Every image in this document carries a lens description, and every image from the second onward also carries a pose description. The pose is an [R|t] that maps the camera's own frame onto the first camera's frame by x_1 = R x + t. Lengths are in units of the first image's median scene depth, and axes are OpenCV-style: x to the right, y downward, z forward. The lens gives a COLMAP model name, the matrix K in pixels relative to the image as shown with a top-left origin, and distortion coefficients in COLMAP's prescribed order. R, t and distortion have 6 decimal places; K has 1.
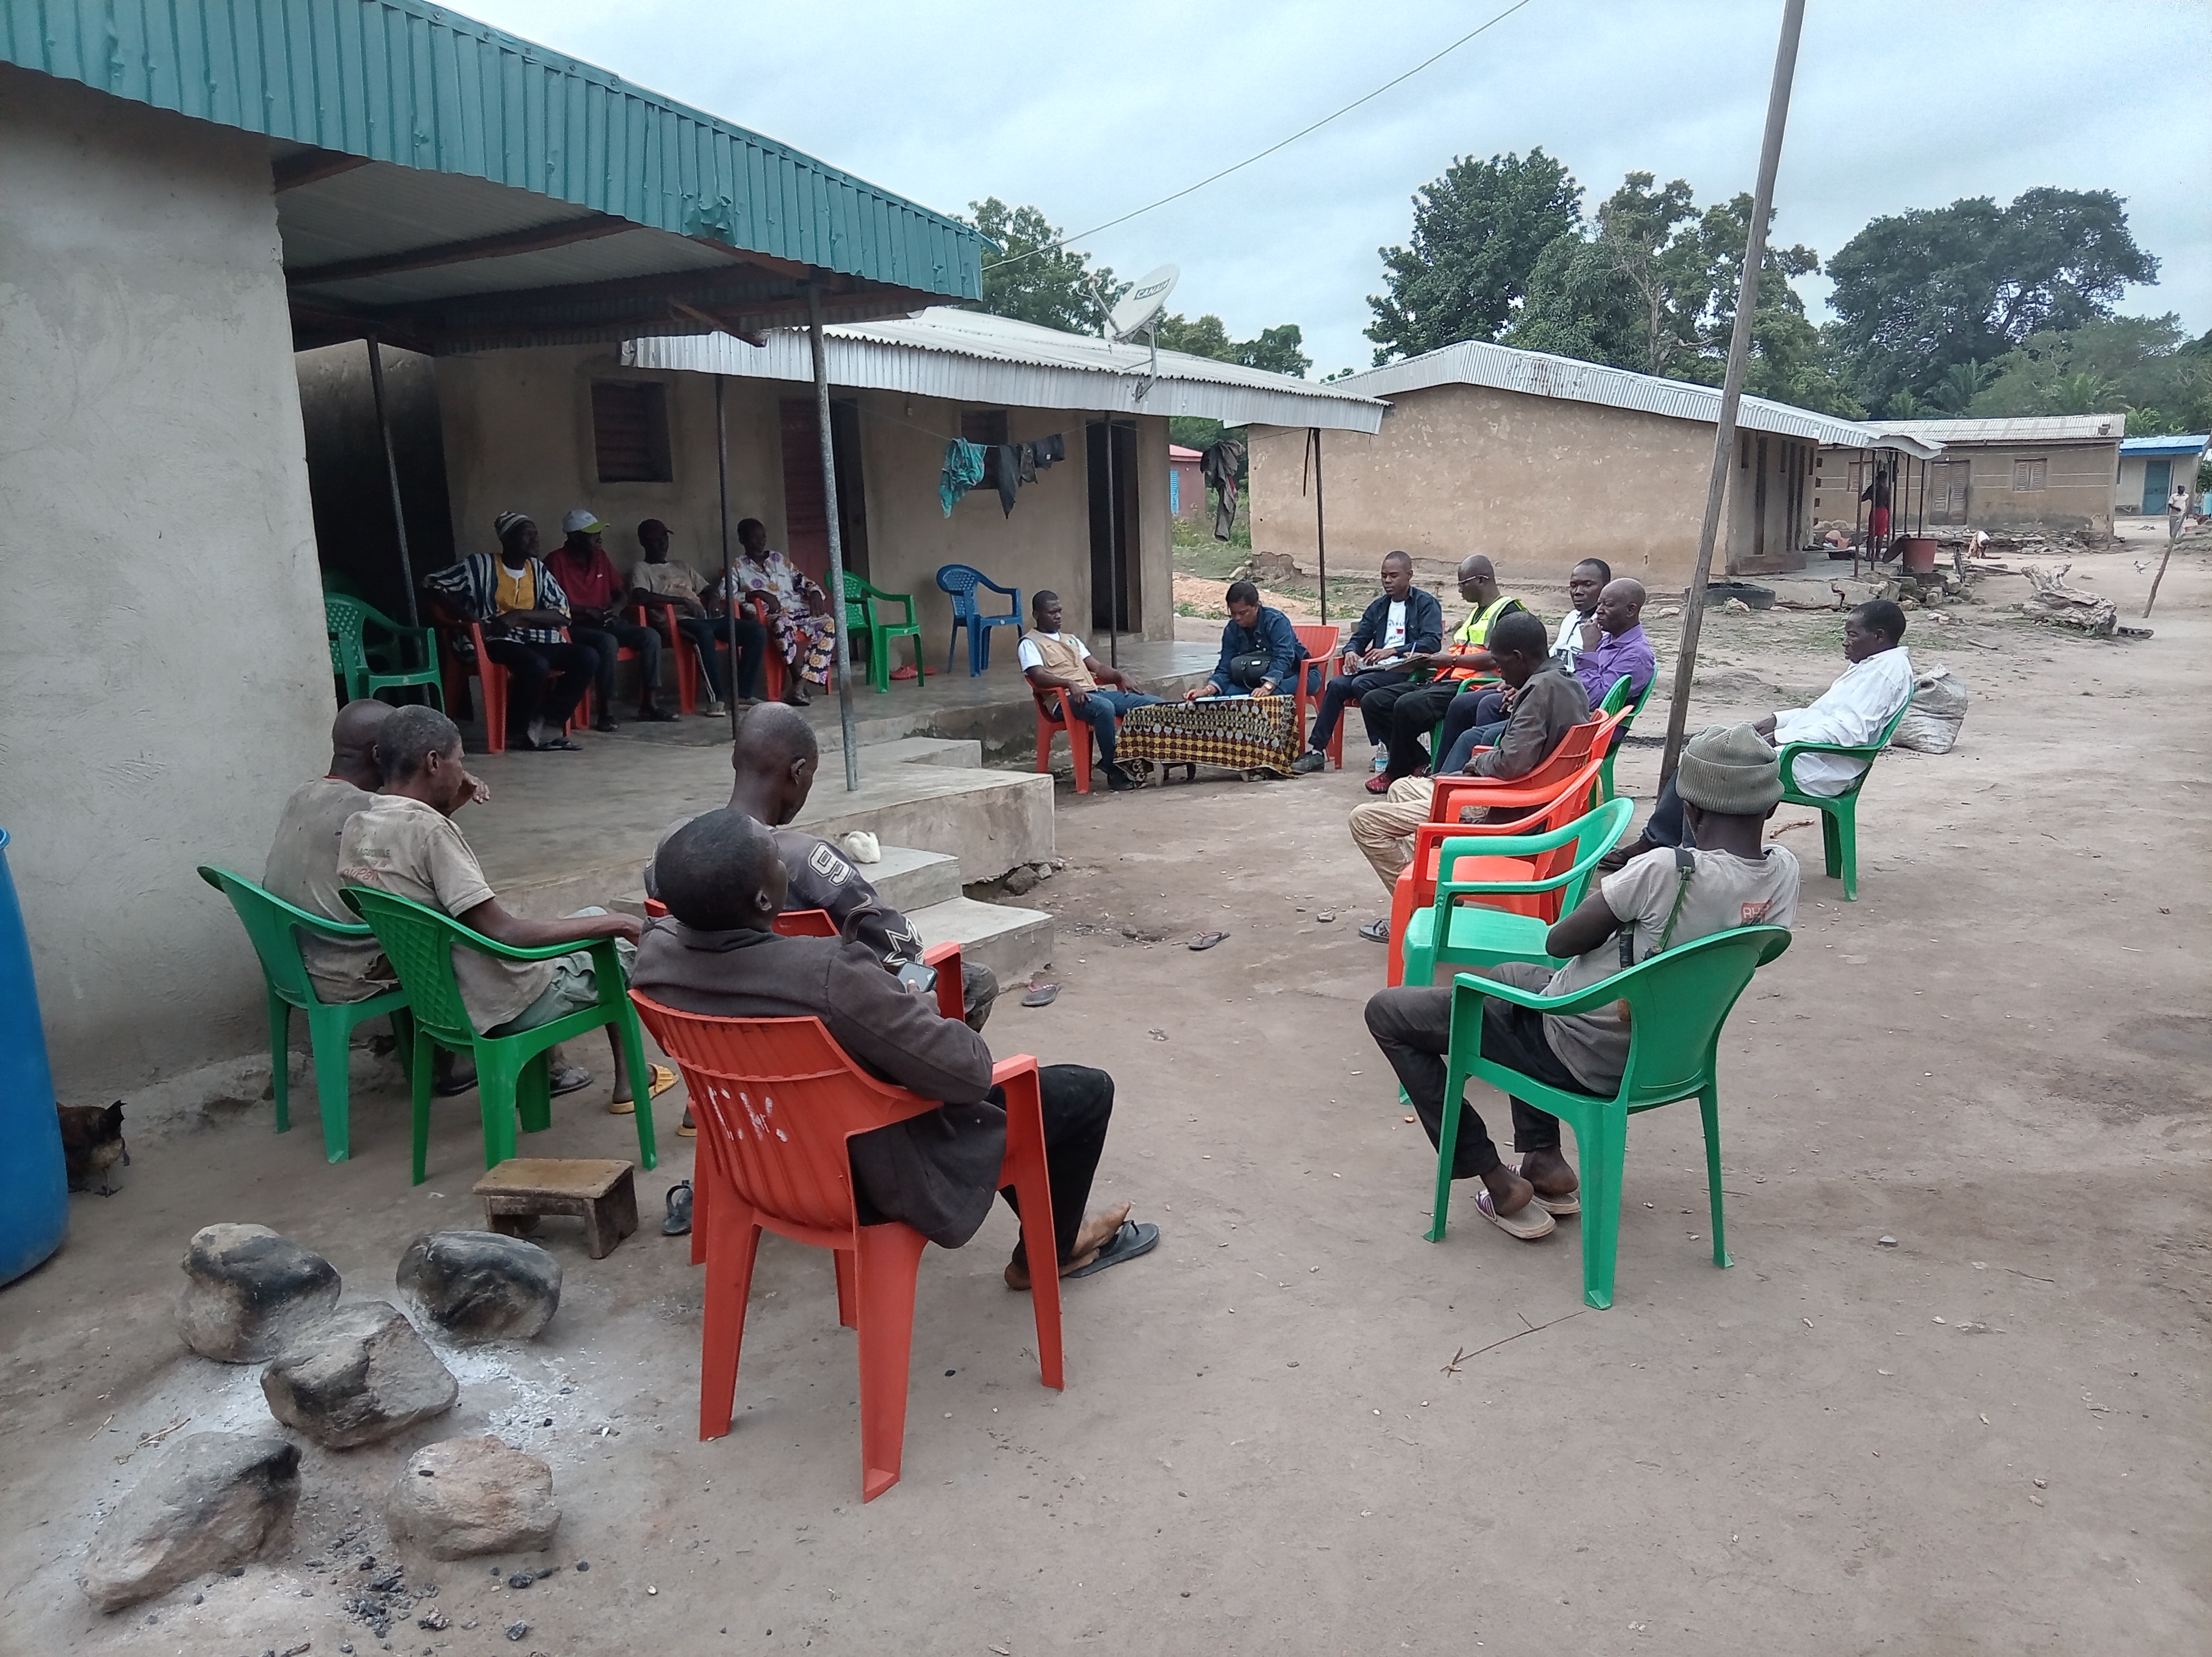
lens RADIAL K [[1597.7, 0, 1099.1], [0, 1597.7, 827.0], [0, 0, 1]] dist [-0.000557, -0.002415]
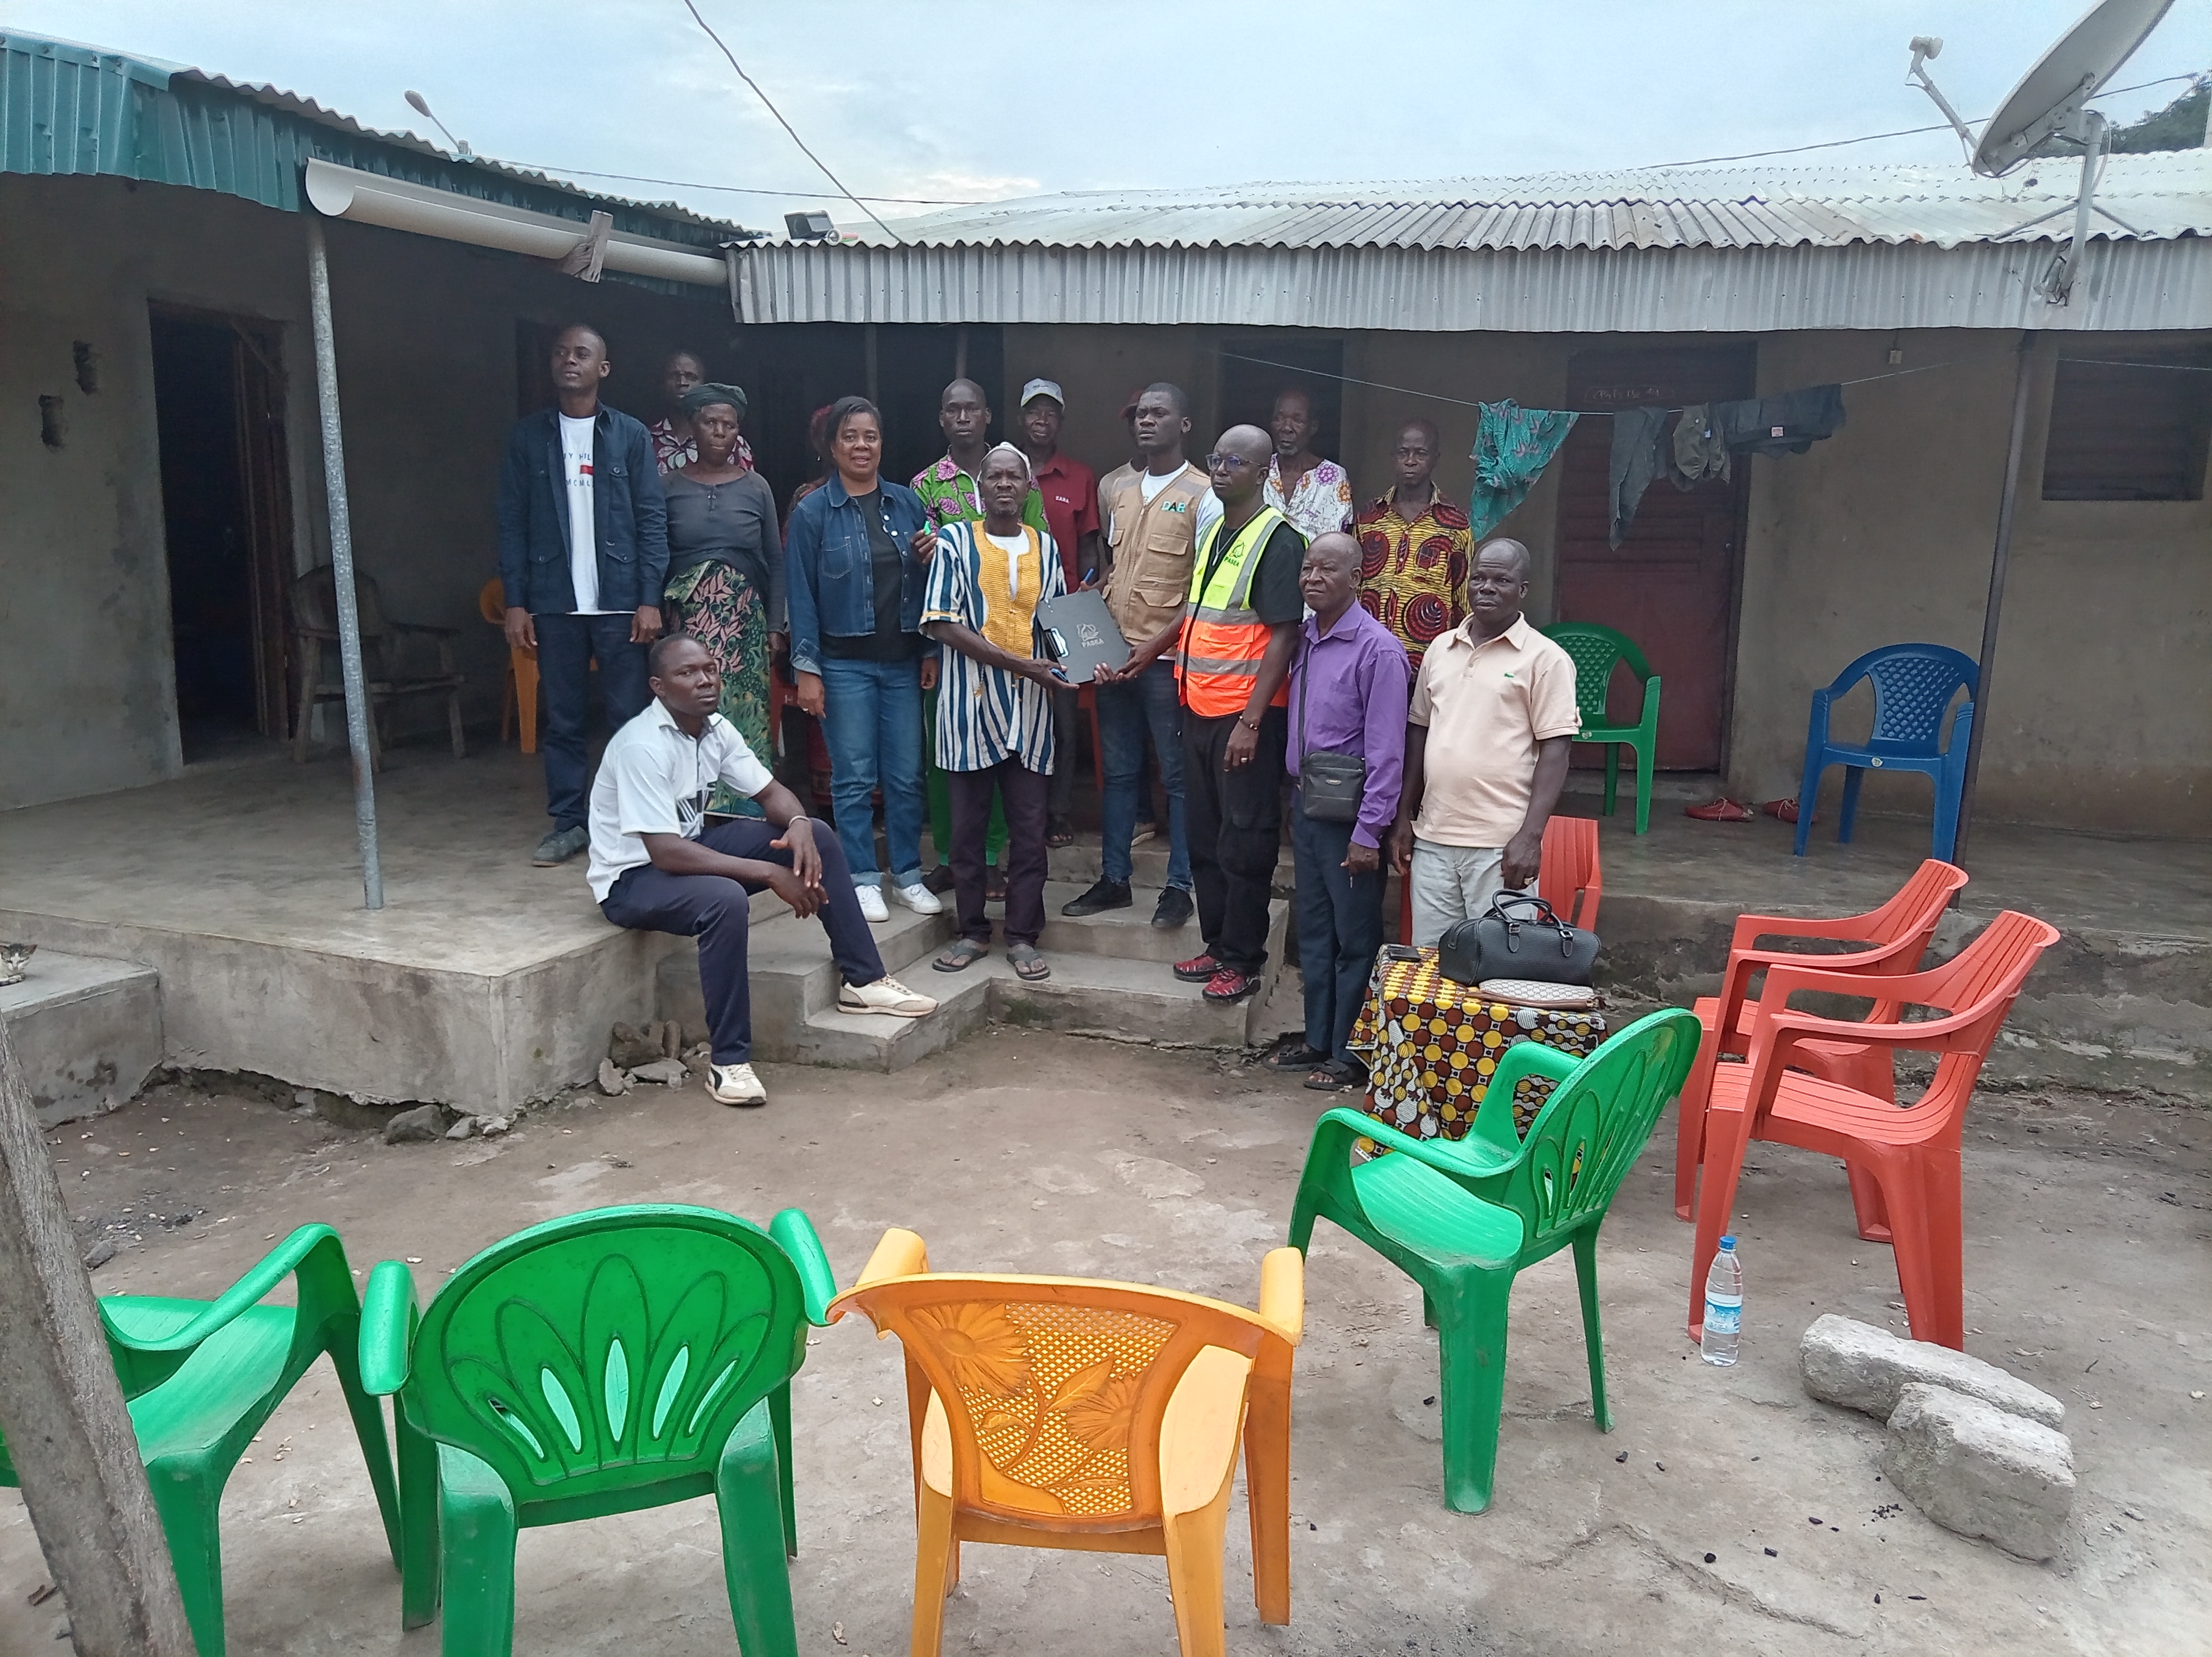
lens RADIAL K [[1618.3, 0, 1106.0], [0, 1618.3, 828.5], [0, 0, 1]] dist [0.015251, -0.037902]
pose [[0.348671, 0.198876, -0.915902, 0.622474], [-0.205150, 0.969725, 0.132466, -0.224925], [0.914517, 0.141711, 0.378915, 1.058526]]
